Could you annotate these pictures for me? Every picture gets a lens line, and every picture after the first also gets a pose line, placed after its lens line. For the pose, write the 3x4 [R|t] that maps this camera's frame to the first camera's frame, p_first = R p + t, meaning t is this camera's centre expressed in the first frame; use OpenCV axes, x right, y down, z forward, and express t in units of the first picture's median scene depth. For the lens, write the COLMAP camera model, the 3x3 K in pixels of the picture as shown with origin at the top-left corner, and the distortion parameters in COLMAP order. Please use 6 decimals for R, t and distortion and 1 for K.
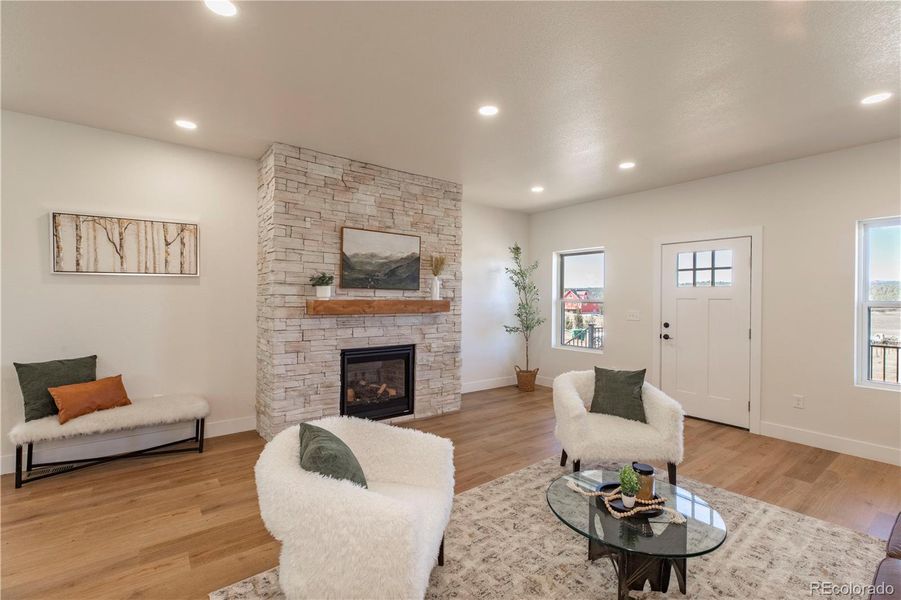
lens RADIAL K [[407.0, 0, 450.3], [0, 407.0, 295.5], [0, 0, 1]] dist [0.002544, 0.000300]
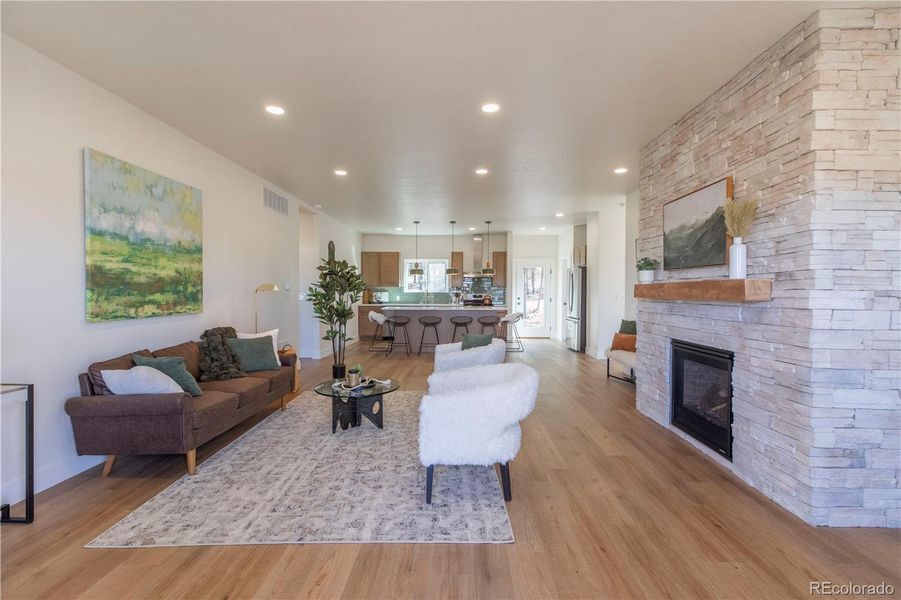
lens RADIAL K [[401.2, 0, 452.3], [0, 401.2, 295.3], [0, 0, 1]] dist [0.002098, 0.000146]
pose [[-0.629300, -0.002660, -0.777158, 0.733583], [-0.001669, 0.999996, -0.002071, 0.039409], [0.777160, -0.000006, -0.629303, 1.176062]]
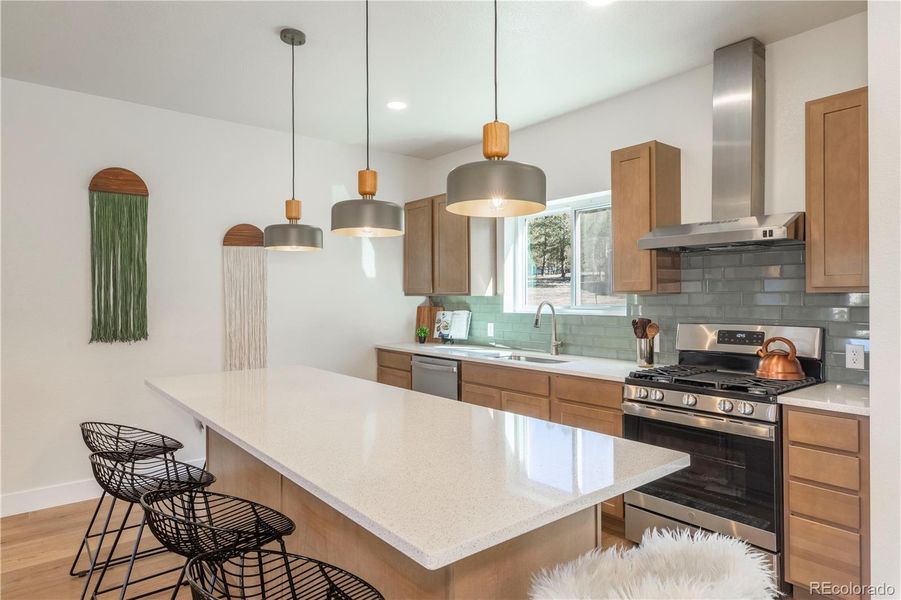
lens RADIAL K [[531.6, 0, 450.5], [0, 531.6, 300.0], [0, 0, 1]] dist [0.000251, -0.000081]
pose [[-0.999701, -0.005570, -0.023802, -0.981128], [-0.005424, 0.999966, -0.006202, -0.003389], [0.023836, -0.006071, -0.999697, 0.386349]]
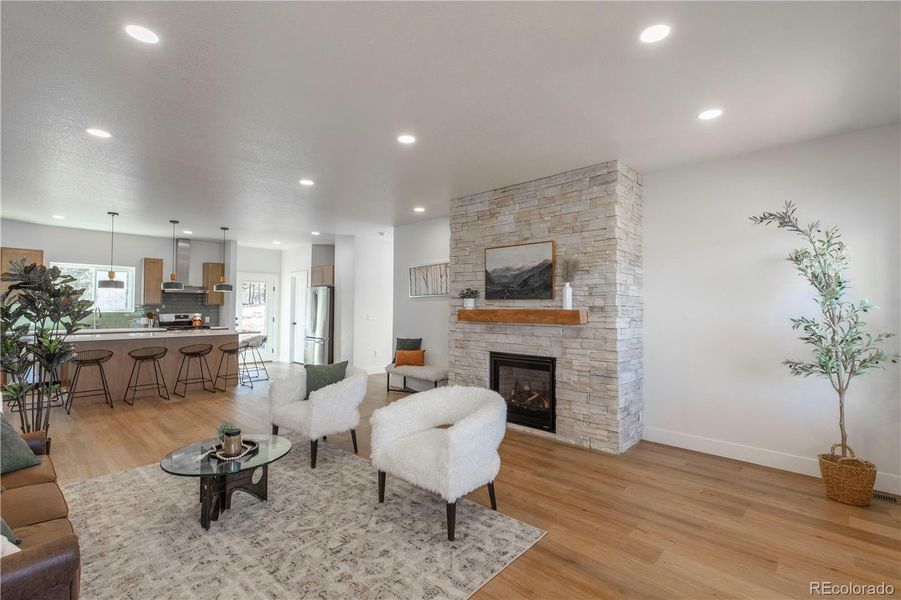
lens RADIAL K [[407.0, 0, 450.3], [0, 407.0, 295.5], [0, 0, 1]] dist [0.002544, 0.000300]
pose [[0.158053, -0.037220, -0.986729, 0.884679], [0.003958, 0.999305, -0.037060, 0.013501], [0.987423, 0.001952, 0.158091, 0.692588]]
